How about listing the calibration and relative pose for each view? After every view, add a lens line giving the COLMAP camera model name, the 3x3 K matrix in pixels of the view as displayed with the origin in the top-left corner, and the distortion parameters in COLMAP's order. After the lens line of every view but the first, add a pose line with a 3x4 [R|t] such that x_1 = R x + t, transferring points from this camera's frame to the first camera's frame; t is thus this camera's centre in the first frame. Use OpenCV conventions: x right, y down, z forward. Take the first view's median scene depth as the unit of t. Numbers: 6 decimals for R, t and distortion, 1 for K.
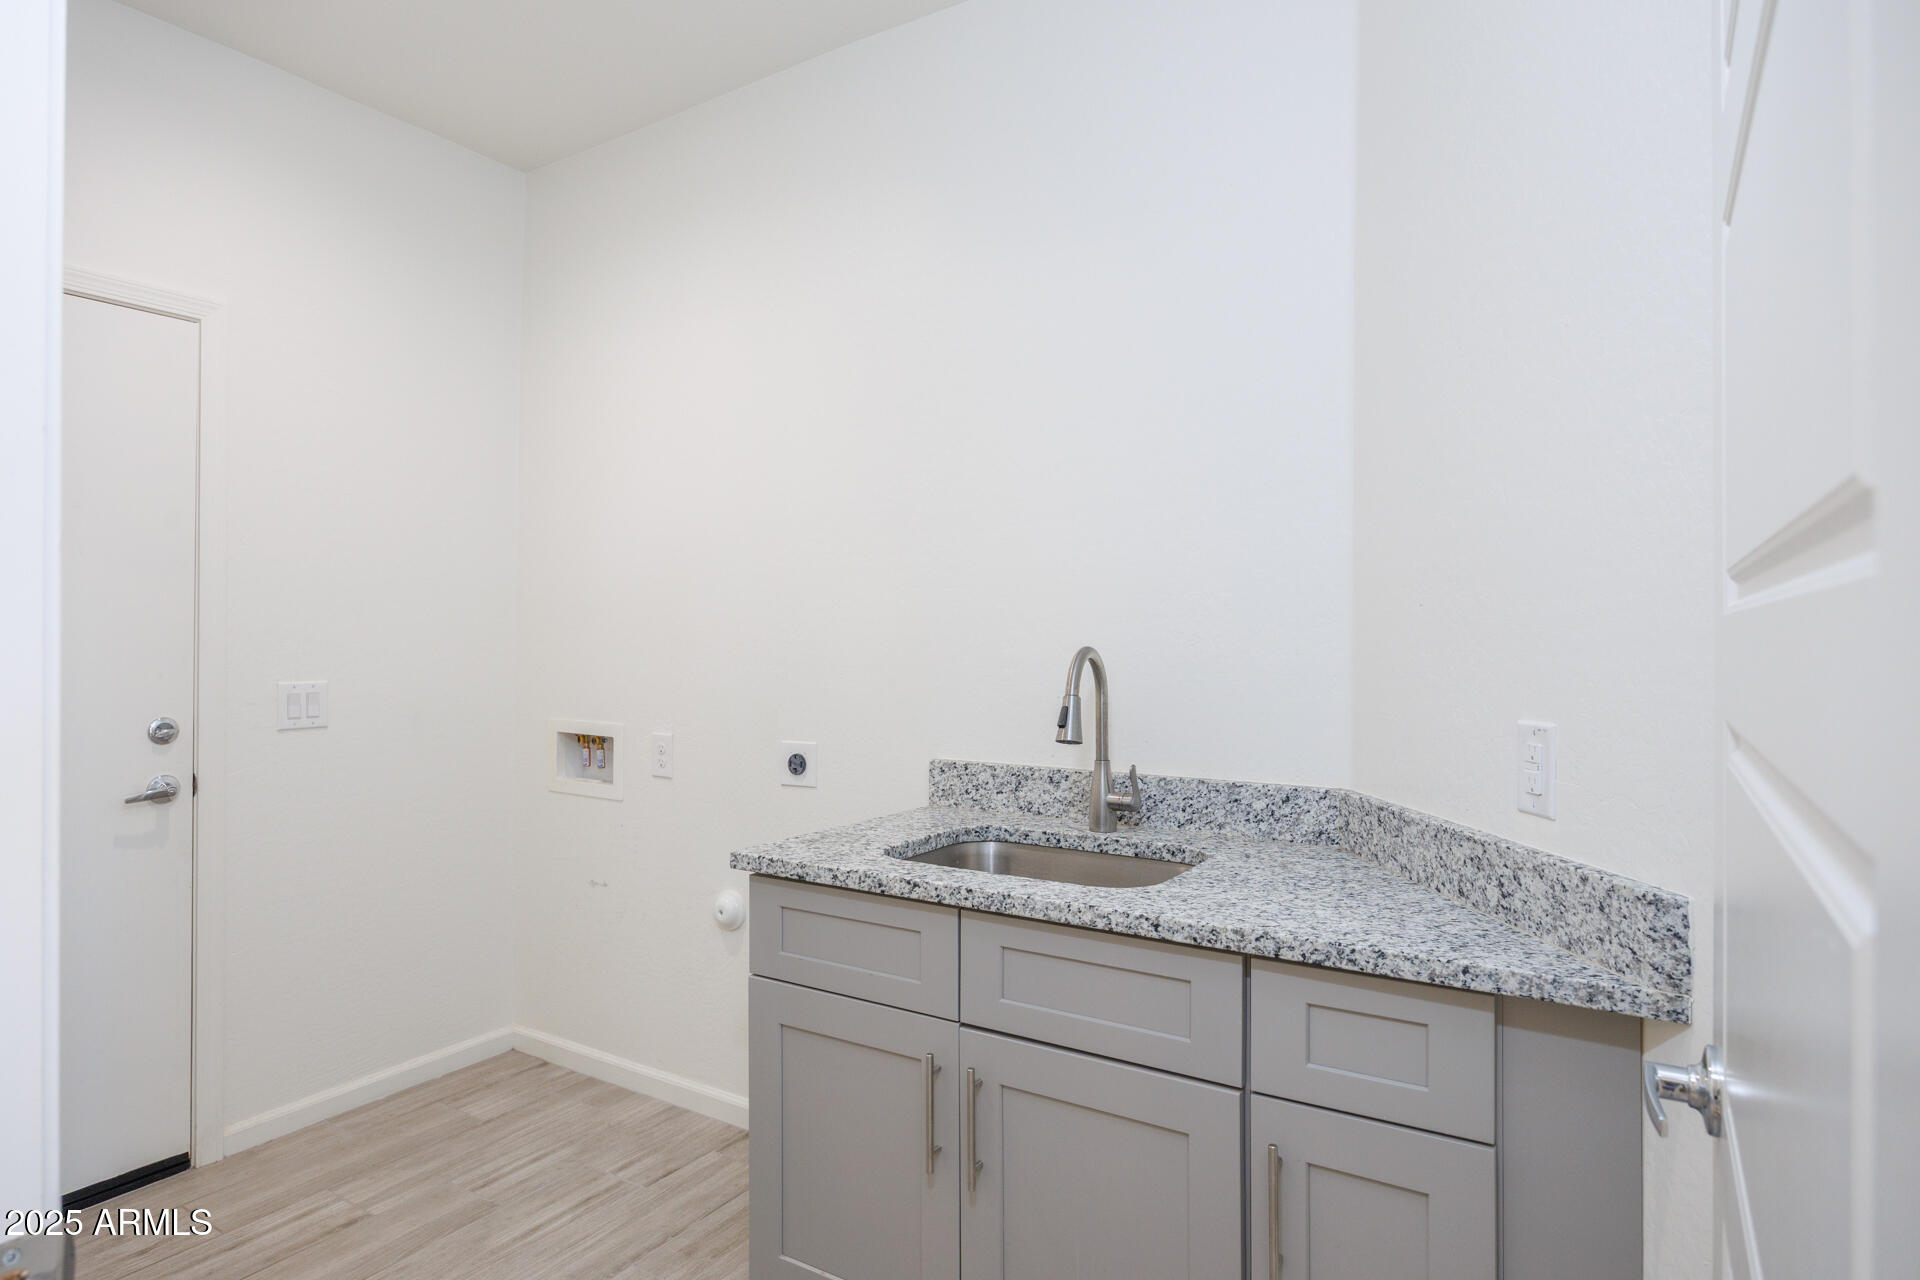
lens RADIAL K [[1065.0, 0, 960.0], [0, 1065.0, 640.0], [0, 0, 1]] dist [0.000359, -0.000001]
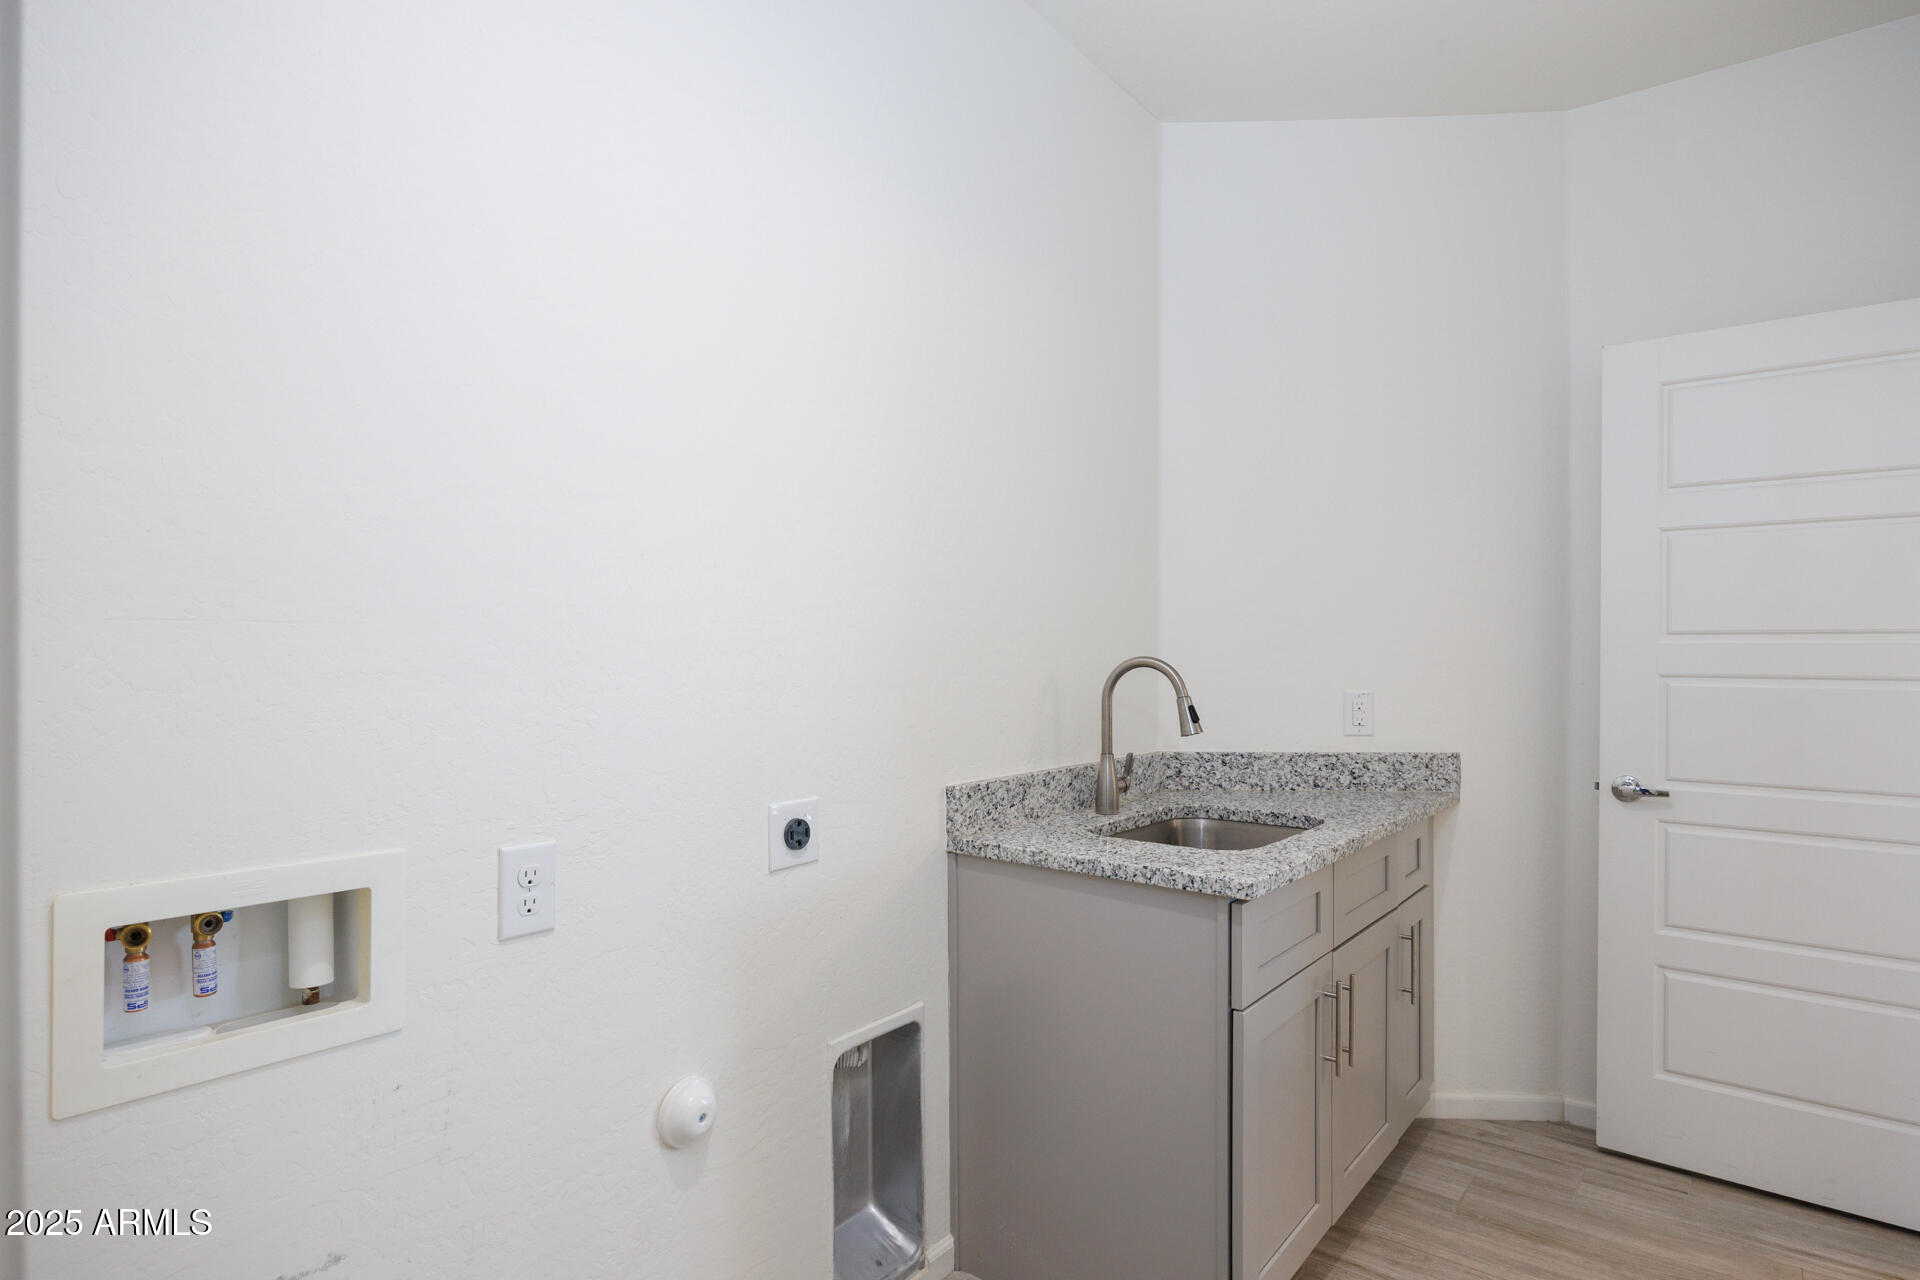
lens RADIAL K [[1038.5, 0, 960.0], [0, 1038.5, 640.0], [0, 0, 1]] dist [-0.001319, -0.000071]
pose [[0.093734, 0.008712, 0.995559, -0.949708], [0.000729, 0.999961, -0.008820, -0.002078], [-0.995597, 0.001553, 0.093724, 0.980475]]
